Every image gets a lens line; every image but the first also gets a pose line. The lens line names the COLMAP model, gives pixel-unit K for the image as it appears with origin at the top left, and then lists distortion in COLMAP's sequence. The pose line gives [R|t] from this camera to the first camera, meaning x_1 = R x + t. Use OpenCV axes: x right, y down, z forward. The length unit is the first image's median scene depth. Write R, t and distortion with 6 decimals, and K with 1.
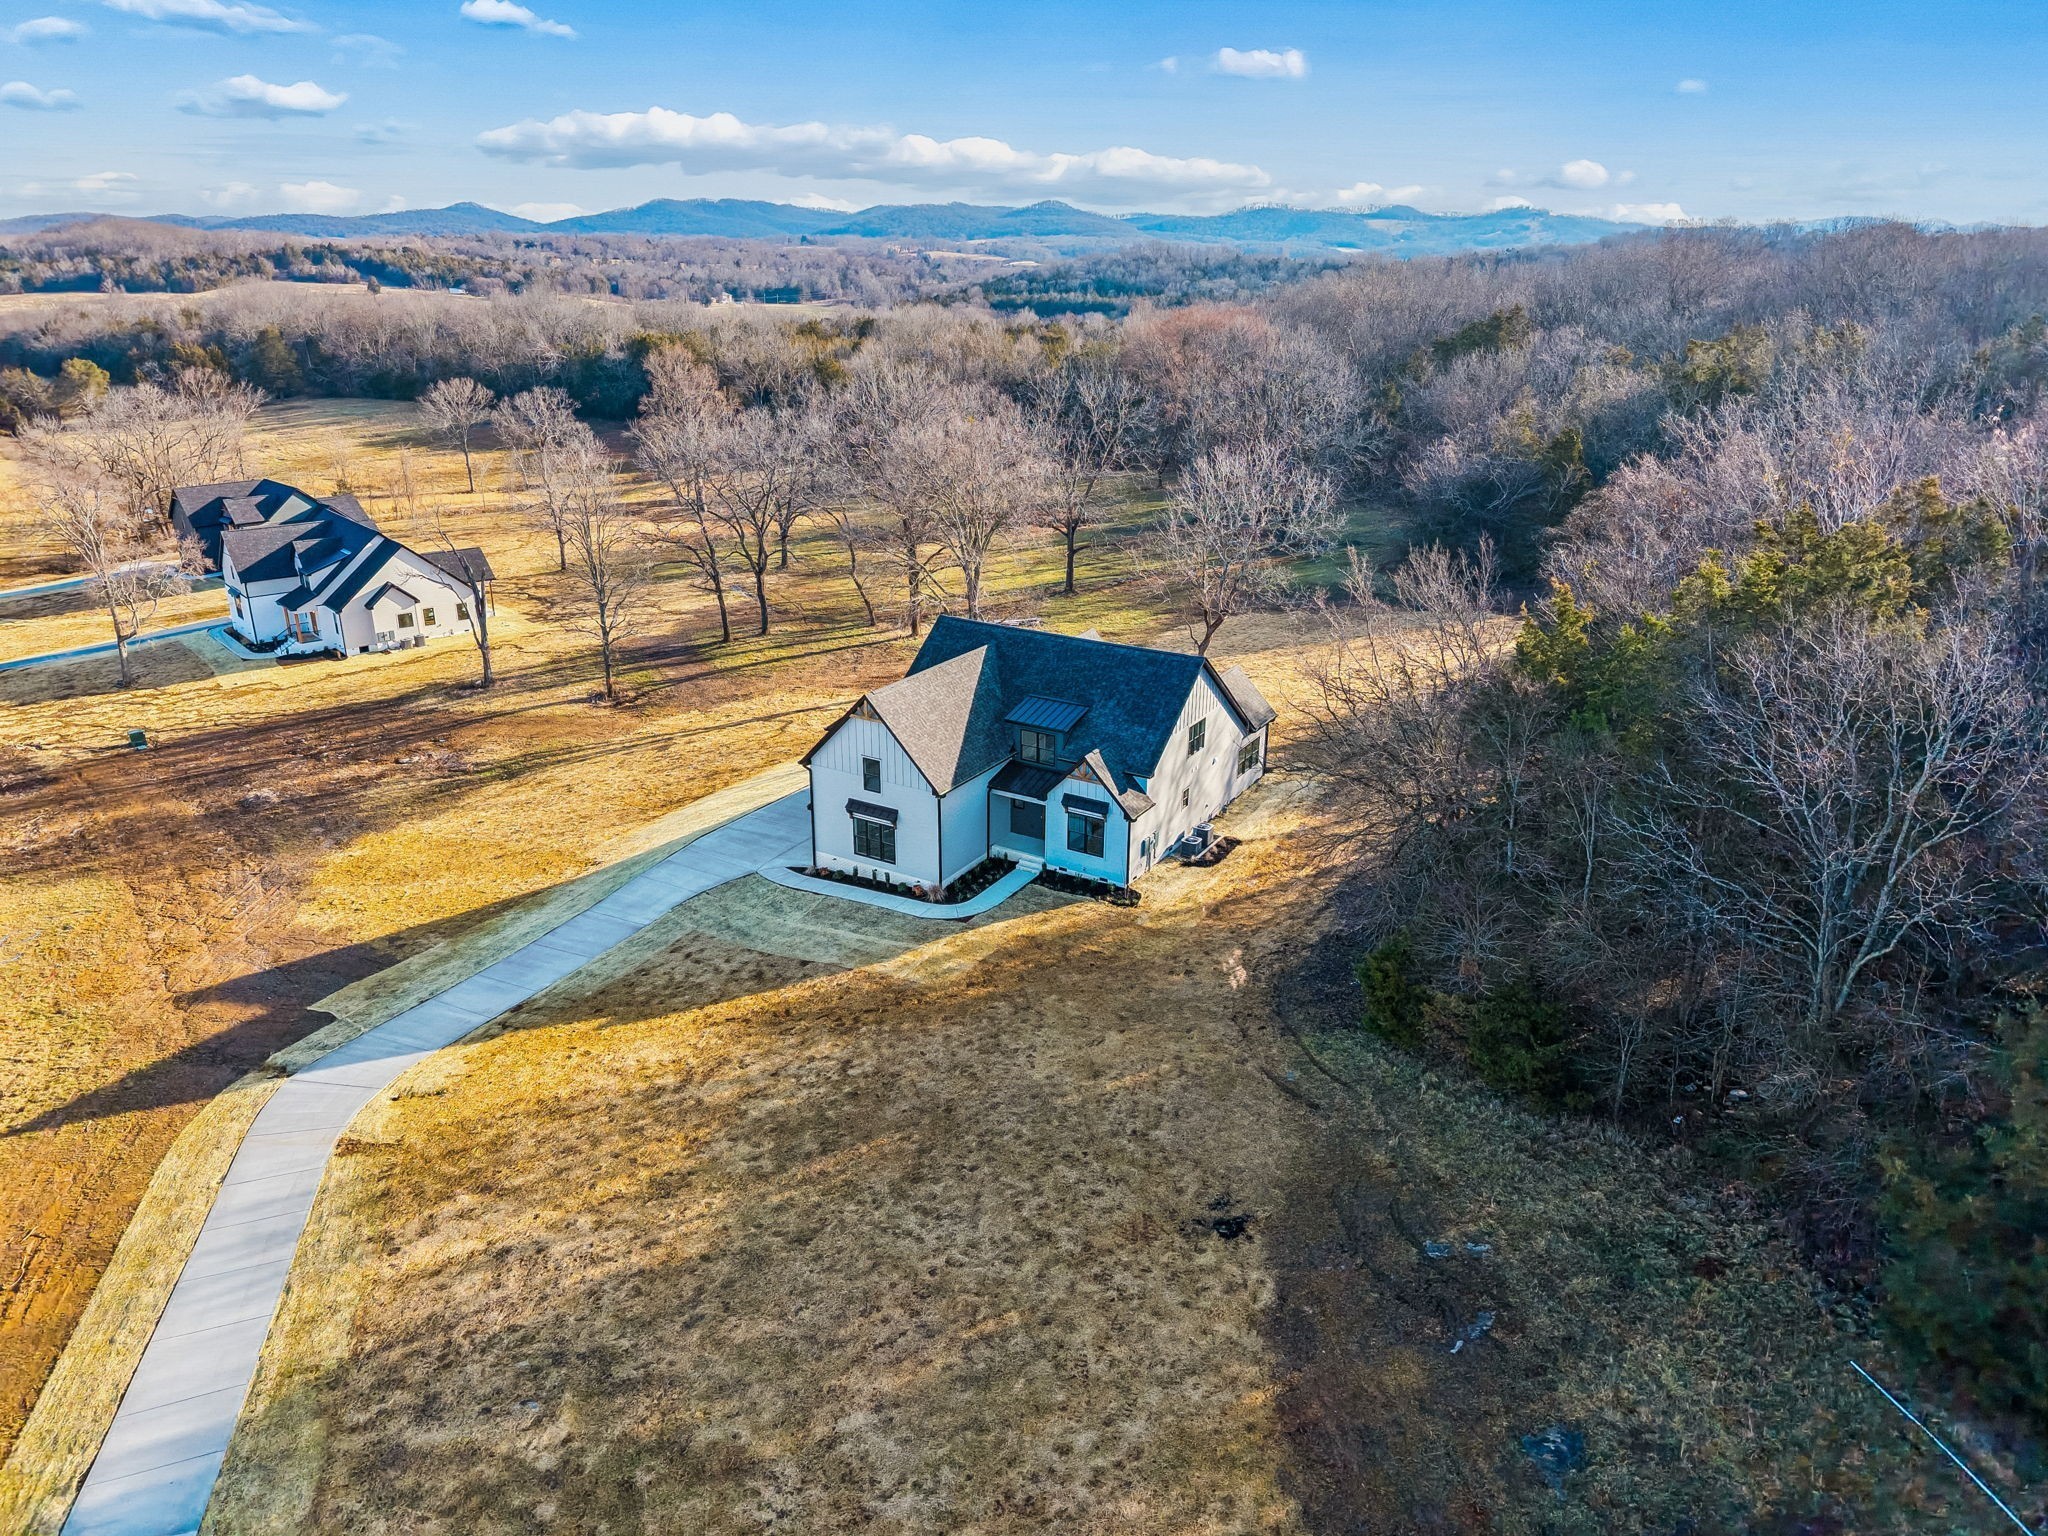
lens RADIAL K [[1385.0, 0, 1034.9], [0, 1385.0, 770.8], [0, 0, 1]] dist [0.015952, -0.017692]
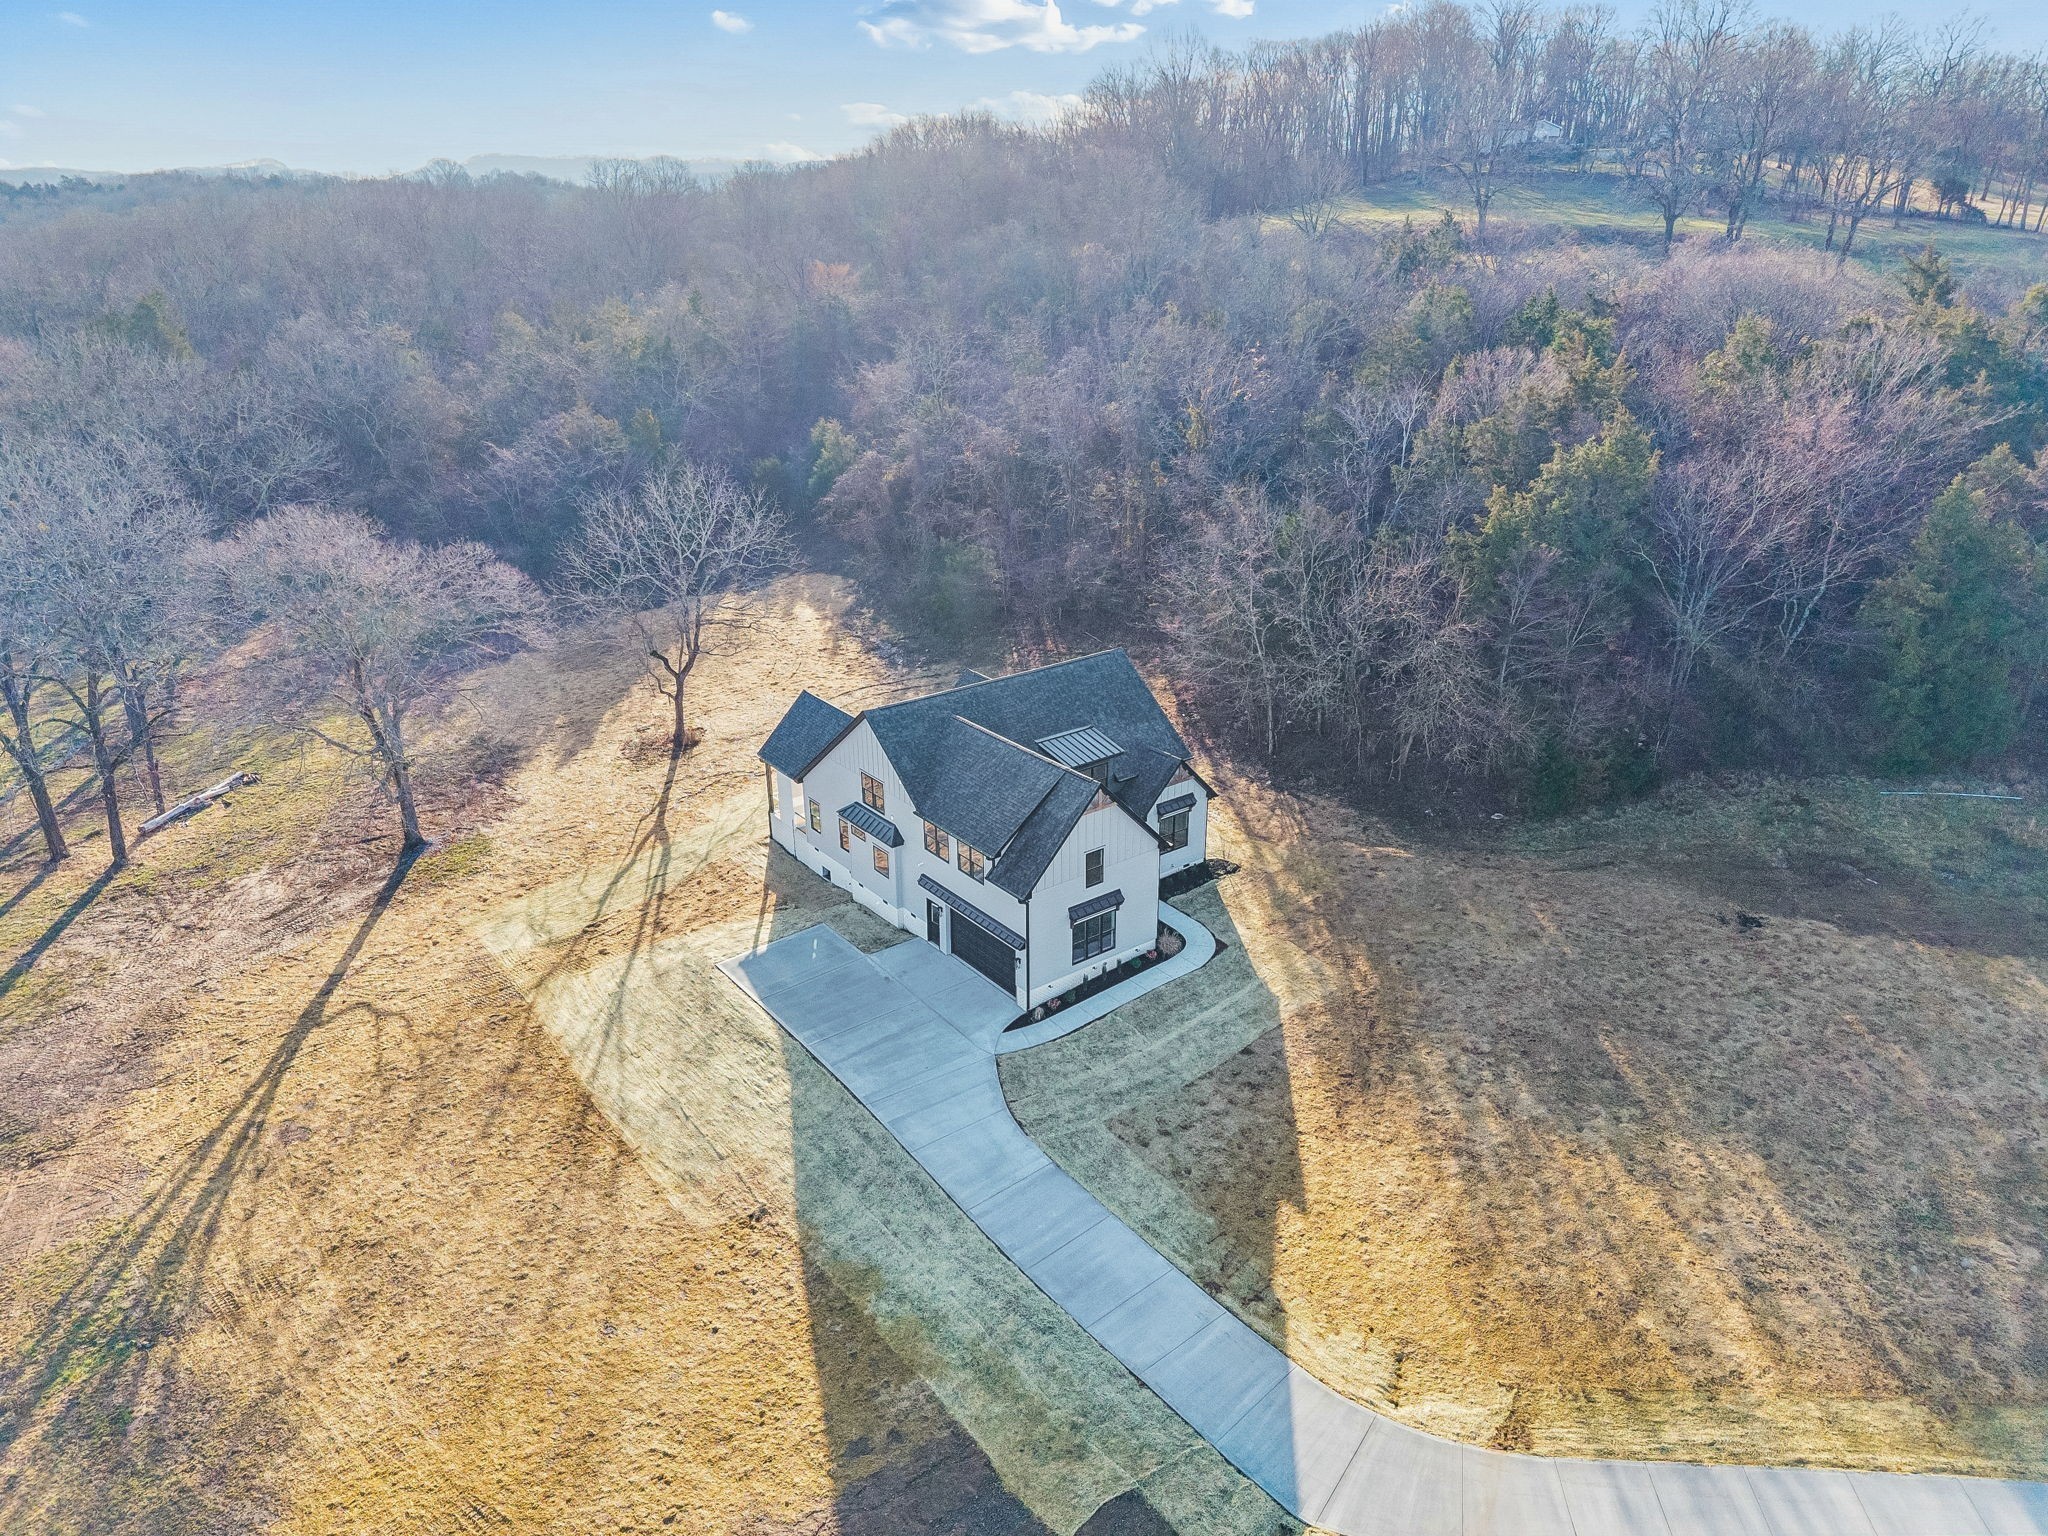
lens RADIAL K [[1385.0, 0, 1027.0], [0, 1385.0, 777.5], [0, 0, 1]] dist [0.015952, -0.017692]
pose [[0.367945, -0.368710, 0.853621, -0.877257], [0.334741, 0.908997, 0.248342, -0.287669], [-0.867505, 0.194365, 0.457883, 0.609583]]
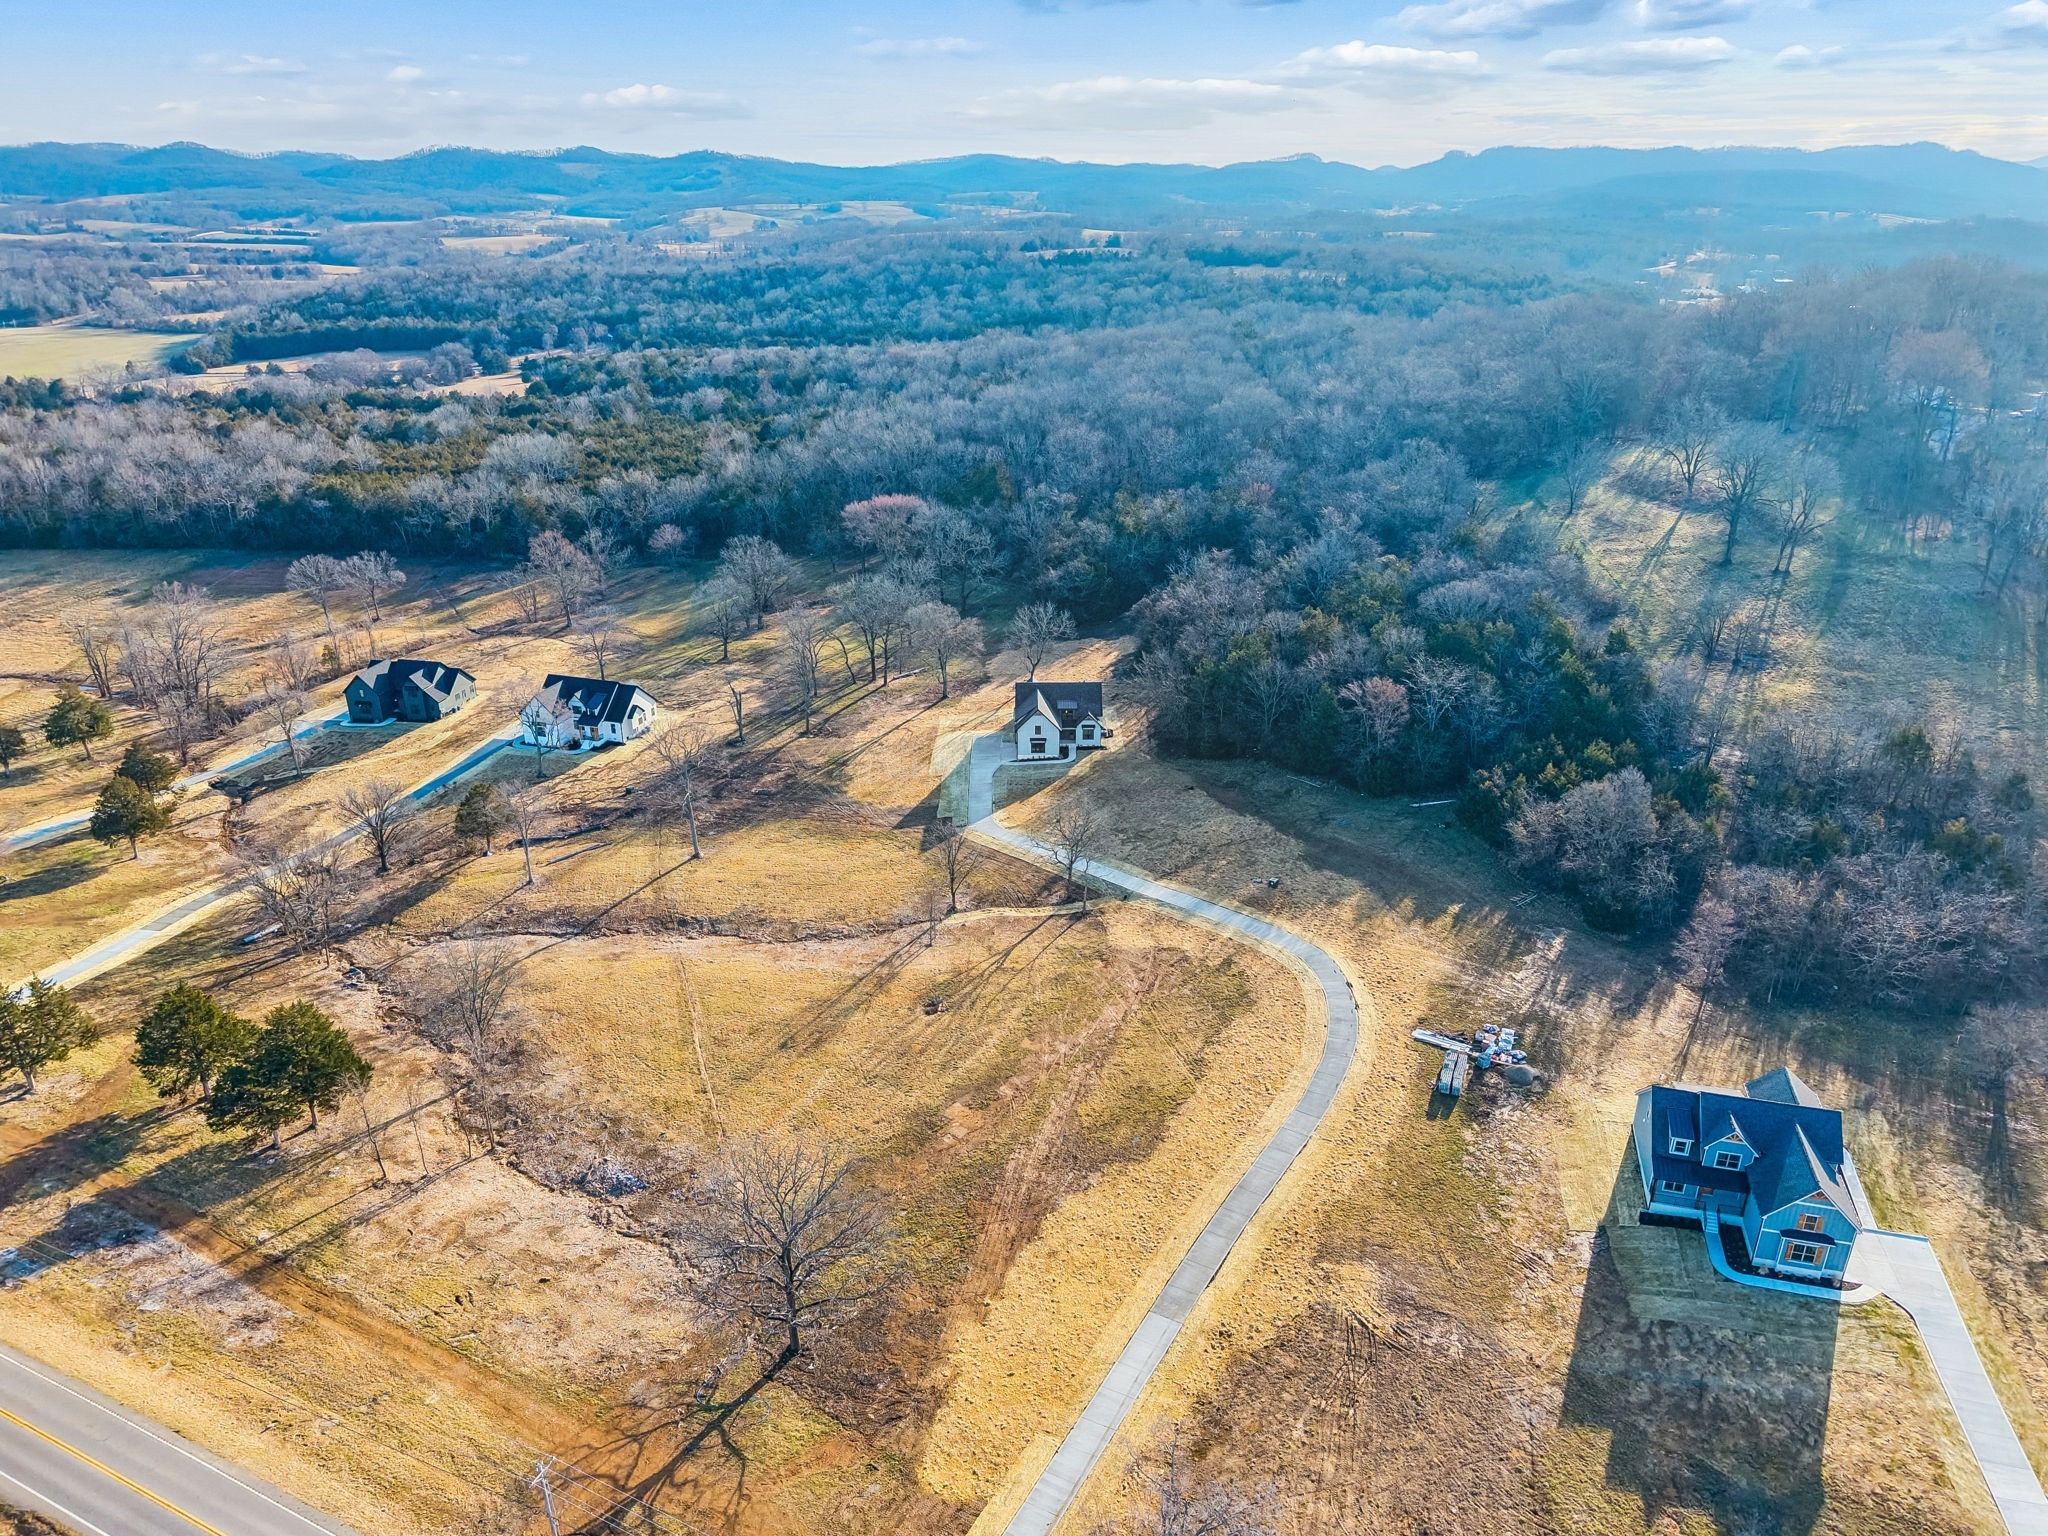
lens RADIAL K [[1385.0, 0, 1045.8], [0, 1385.0, 775.3], [0, 0, 1]] dist [0.015952, -0.017692]
pose [[0.854070, -0.212893, 0.474595, -1.883446], [0.188706, 0.977061, 0.098698, -0.239381], [-0.484721, 0.005264, 0.874653, -2.253985]]
